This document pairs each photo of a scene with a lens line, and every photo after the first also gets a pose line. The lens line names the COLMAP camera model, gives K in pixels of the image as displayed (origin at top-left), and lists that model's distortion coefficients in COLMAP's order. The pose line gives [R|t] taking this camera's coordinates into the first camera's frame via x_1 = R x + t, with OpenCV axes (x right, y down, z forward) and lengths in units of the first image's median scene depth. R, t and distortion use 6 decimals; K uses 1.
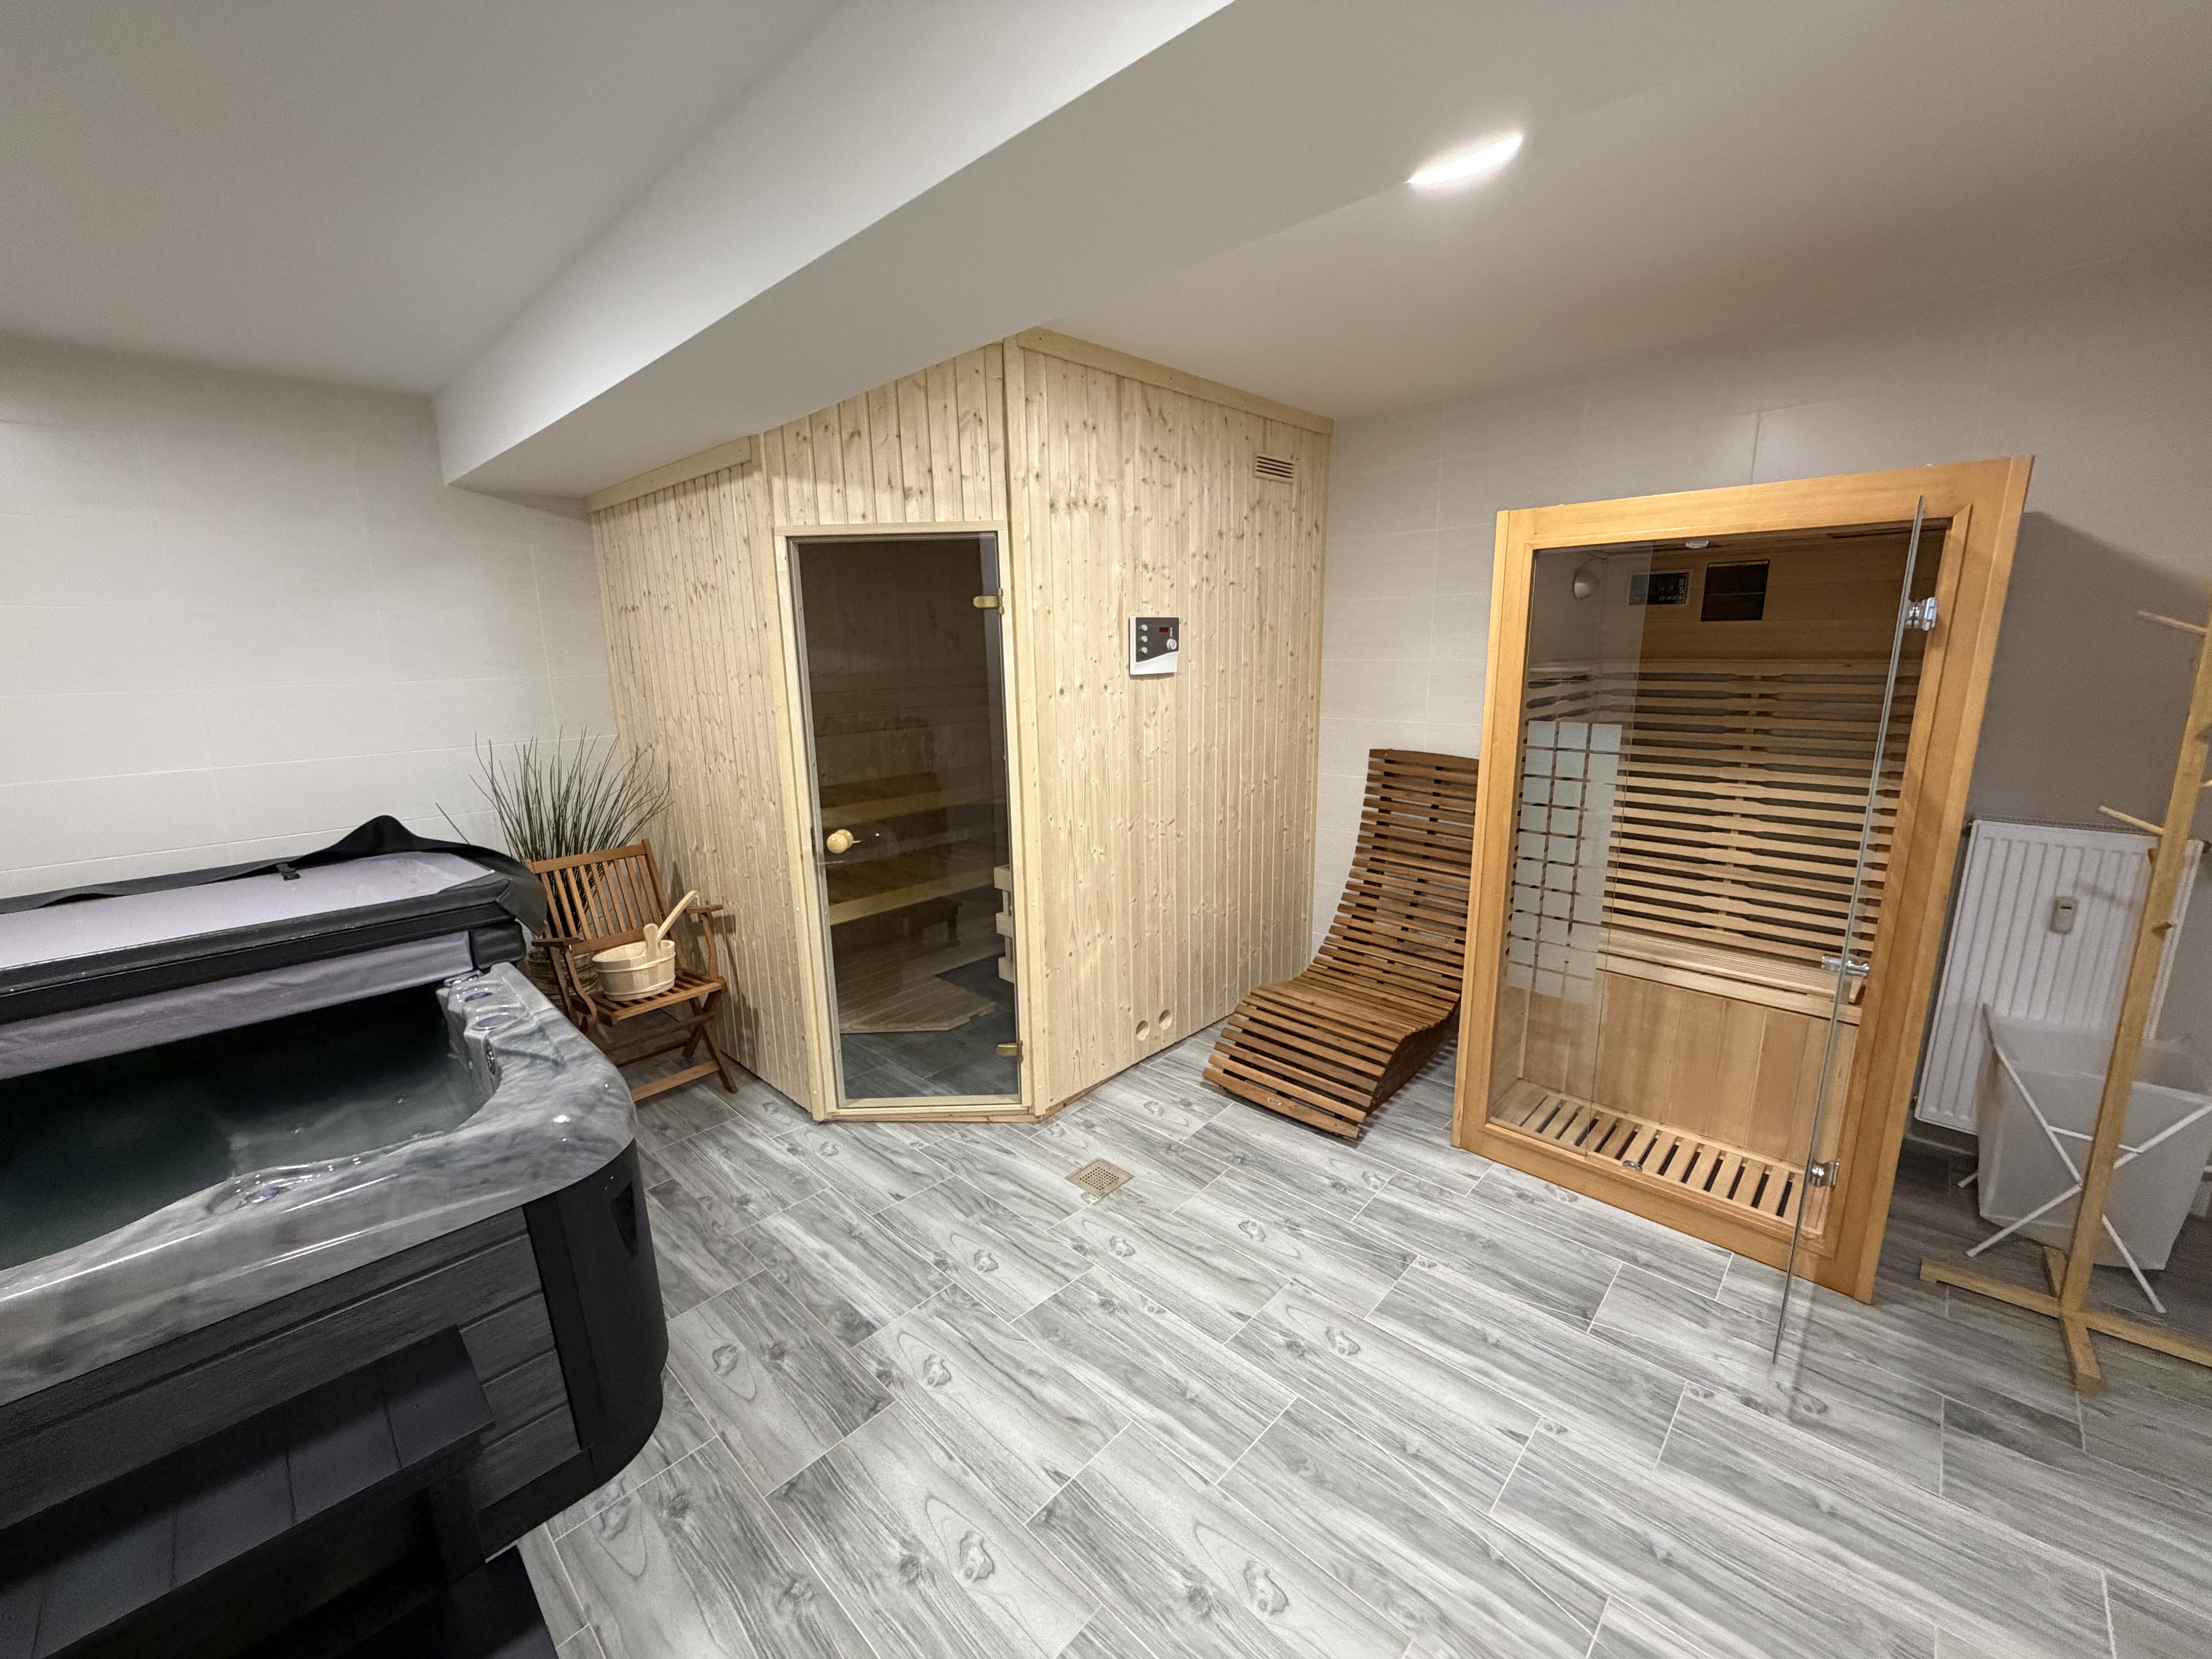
lens RADIAL K [[891.4, 0, 1109.2], [0, 891.4, 829.8], [0, 0, 1]] dist [-0.000407, 0.000196]
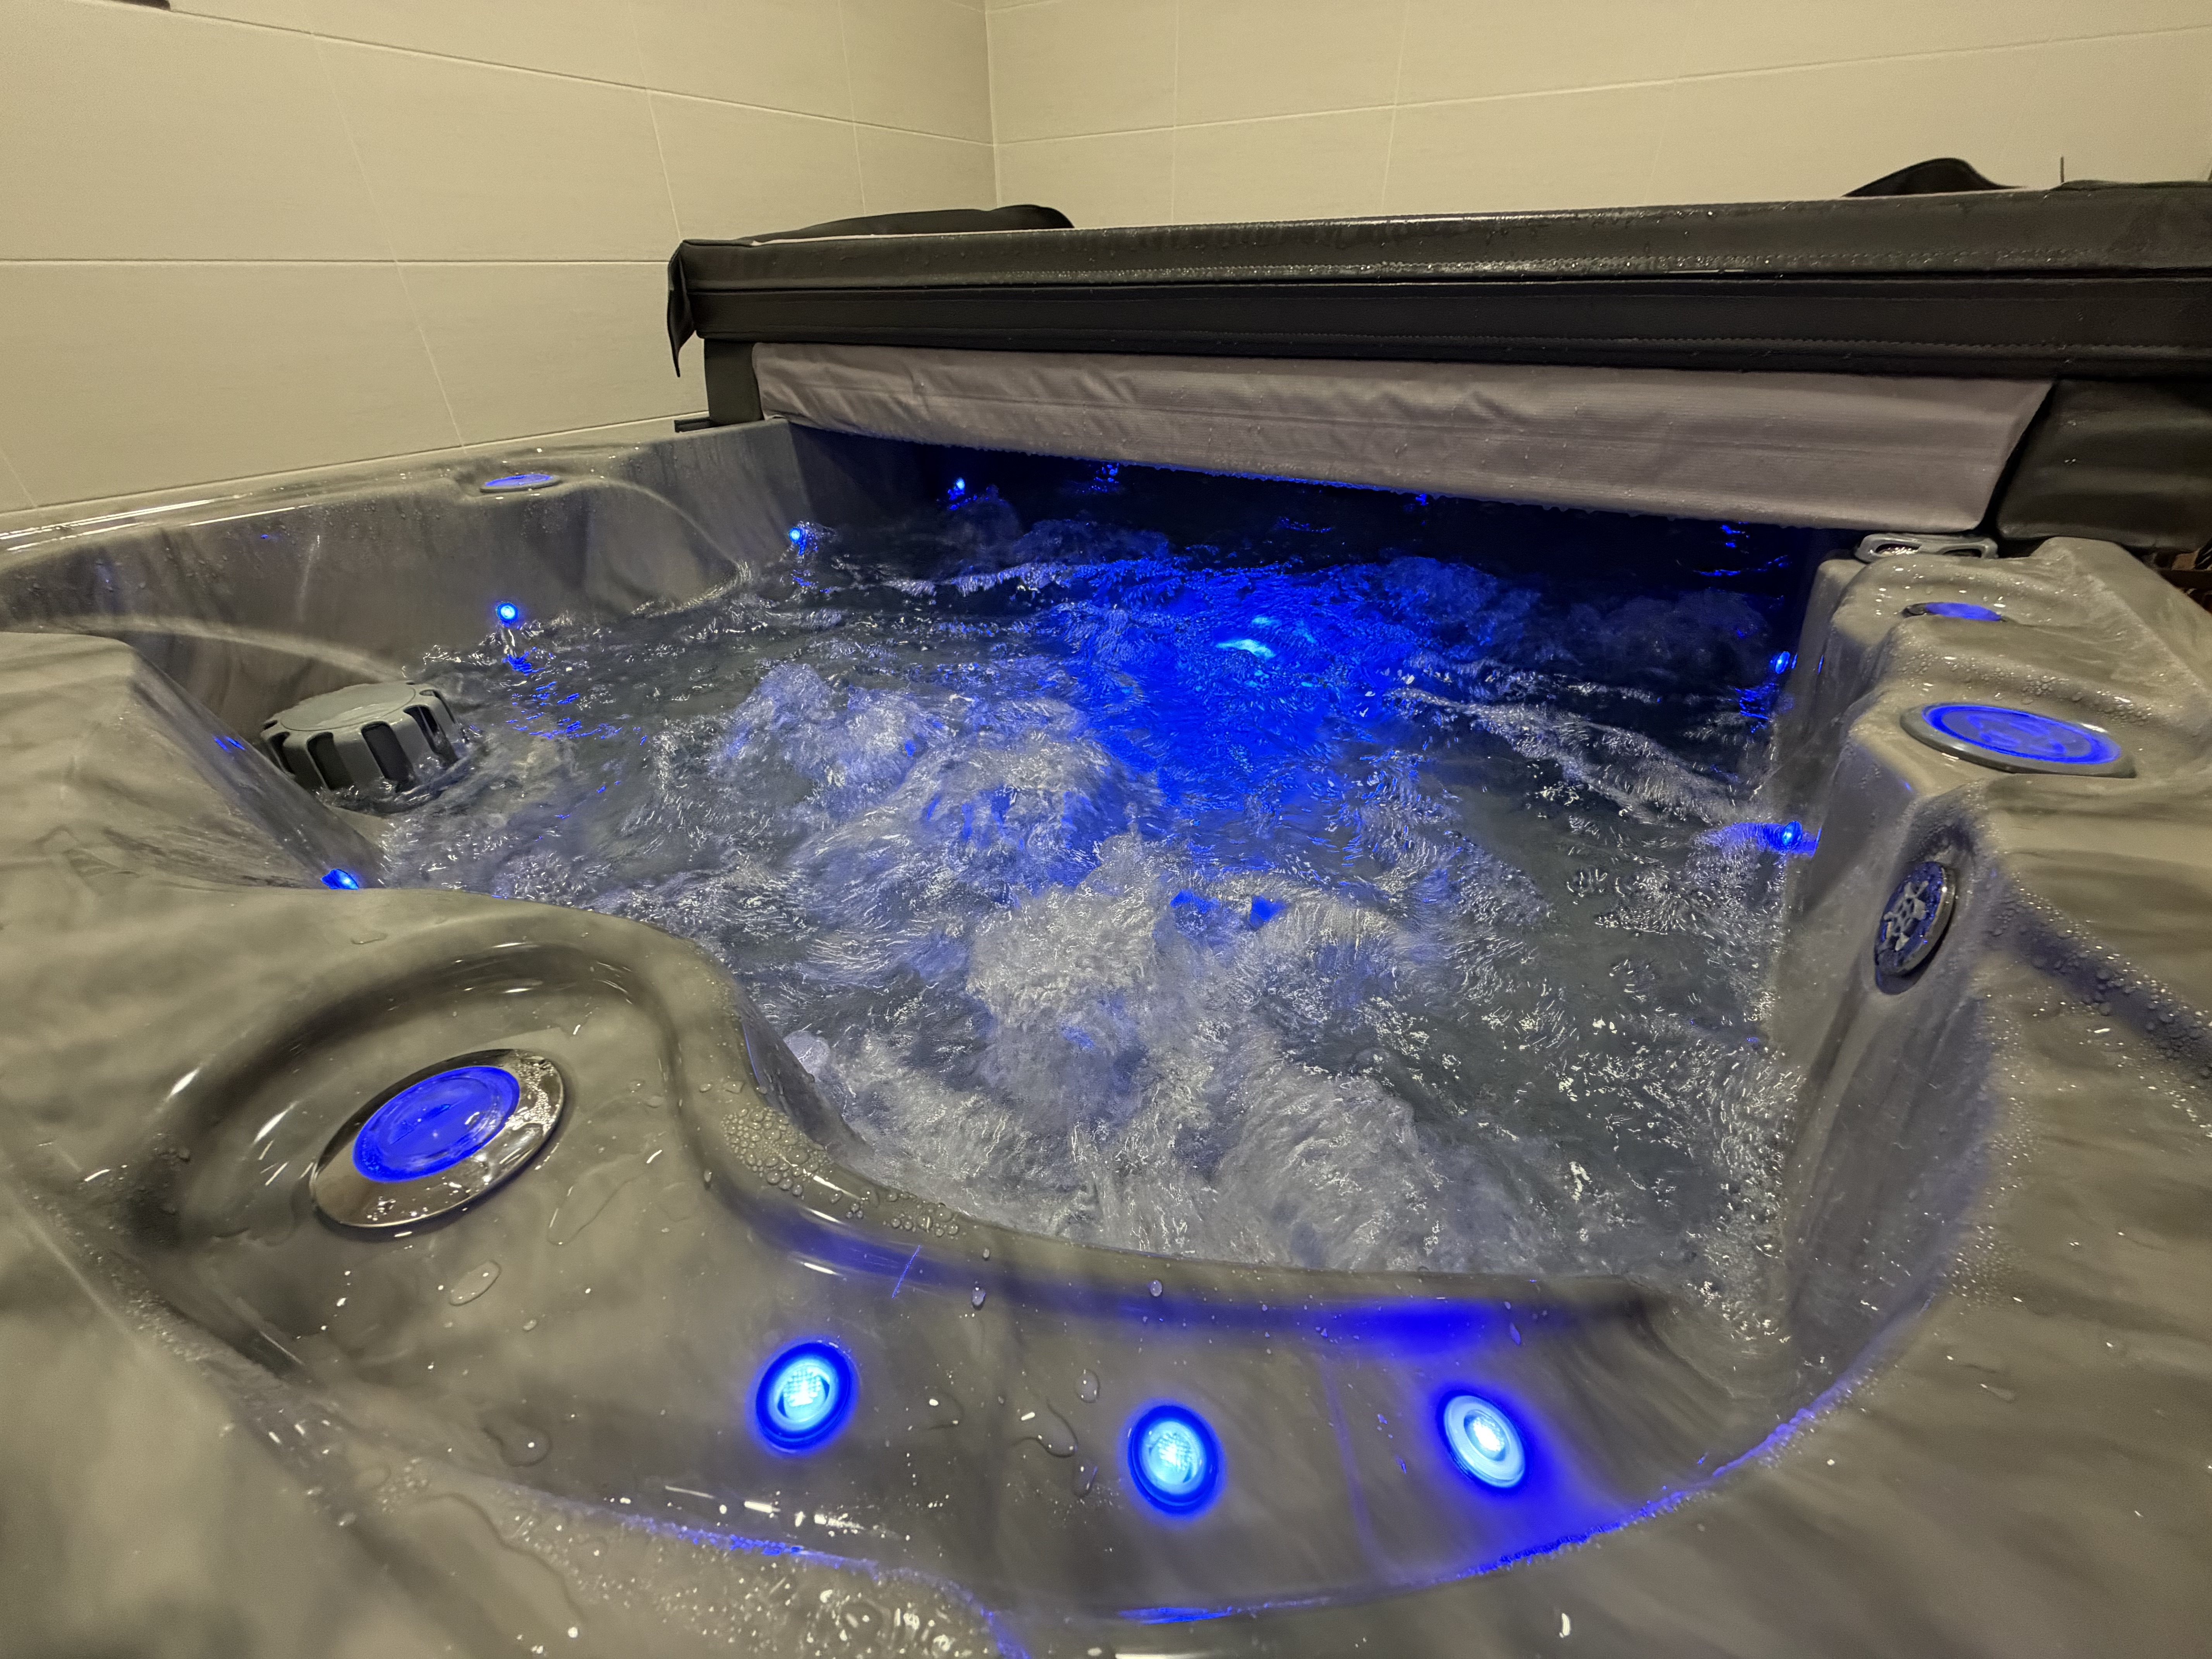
lens RADIAL K [[891.4, 0, 1115.9], [0, 891.4, 822.5], [0, 0, 1]] dist [-0.000407, 0.000196]
pose [[0.238596, 0.521934, -0.818936, -0.517270], [-0.199623, 0.851643, 0.484619, 0.160260], [0.950380, 0.047850, 0.307389, 0.681542]]
